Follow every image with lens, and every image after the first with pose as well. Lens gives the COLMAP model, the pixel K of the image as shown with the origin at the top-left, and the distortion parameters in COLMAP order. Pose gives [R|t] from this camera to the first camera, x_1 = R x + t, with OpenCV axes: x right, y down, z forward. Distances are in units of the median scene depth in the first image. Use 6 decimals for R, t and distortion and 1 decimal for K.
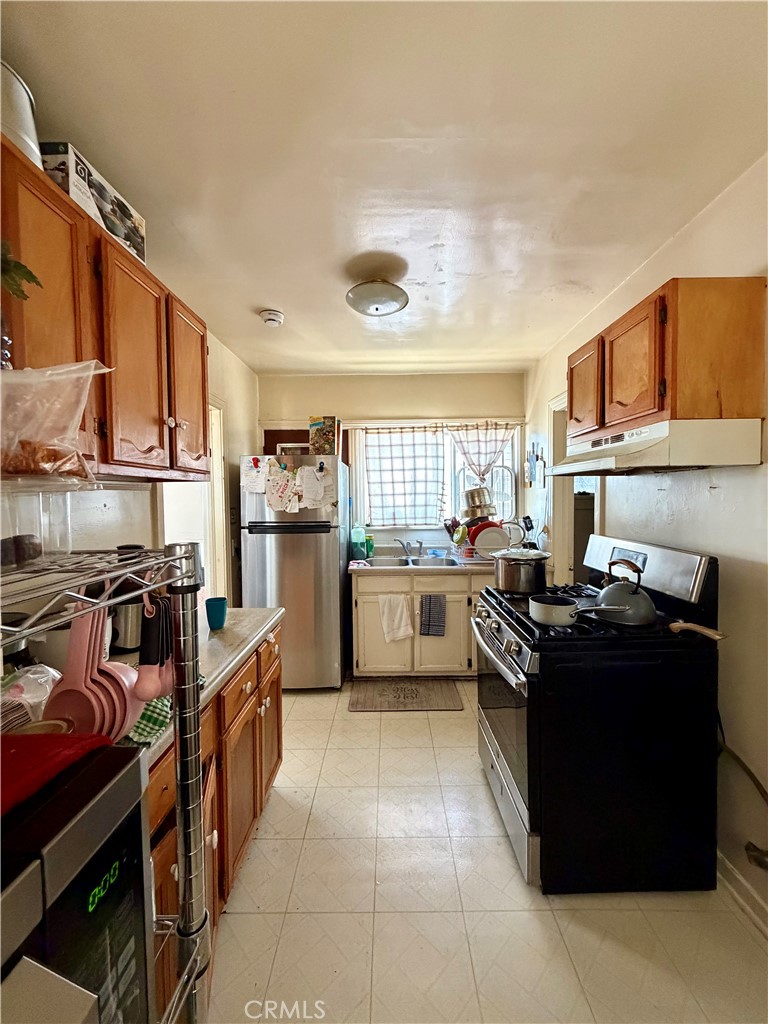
lens RADIAL K [[407.7, 0, 386.0], [0, 407.7, 510.2], [0, 0, 1]] dist [-0.000374, -0.000147]
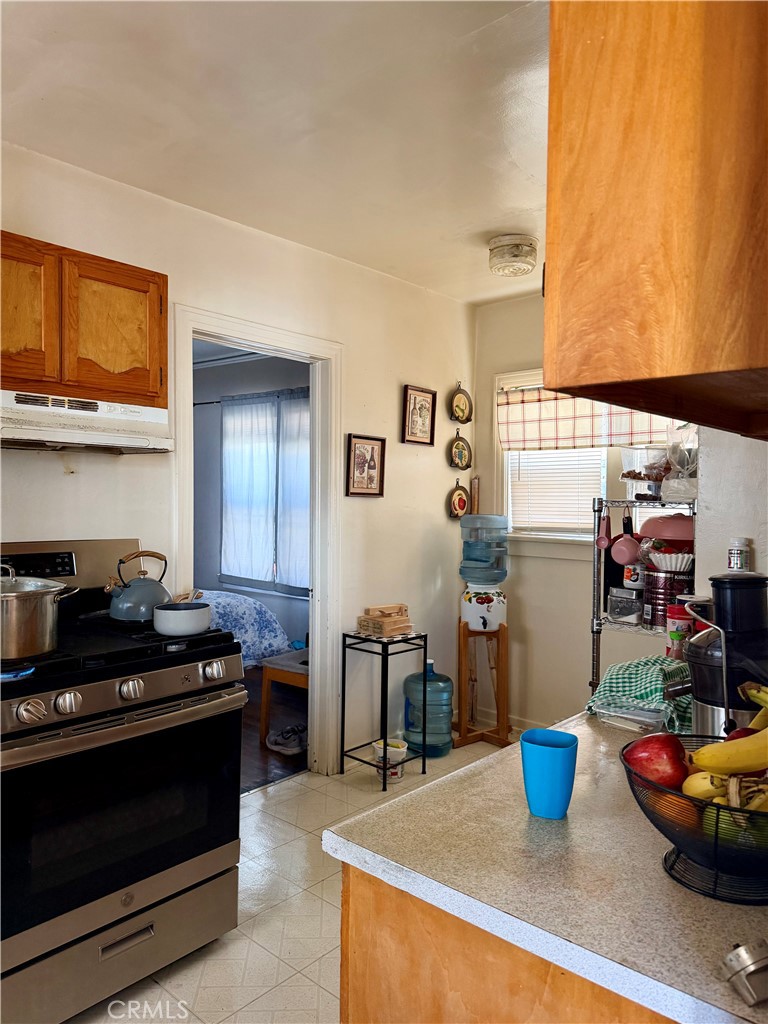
lens RADIAL K [[716.9, 0, 380.9], [0, 716.9, 513.8], [0, 0, 1]] dist [0.069562, -0.091226]
pose [[-0.749397, -0.017804, 0.661881, -0.828416], [0.017584, 0.998751, 0.046774, -0.026142], [-0.661887, 0.046691, -0.748148, 1.781675]]
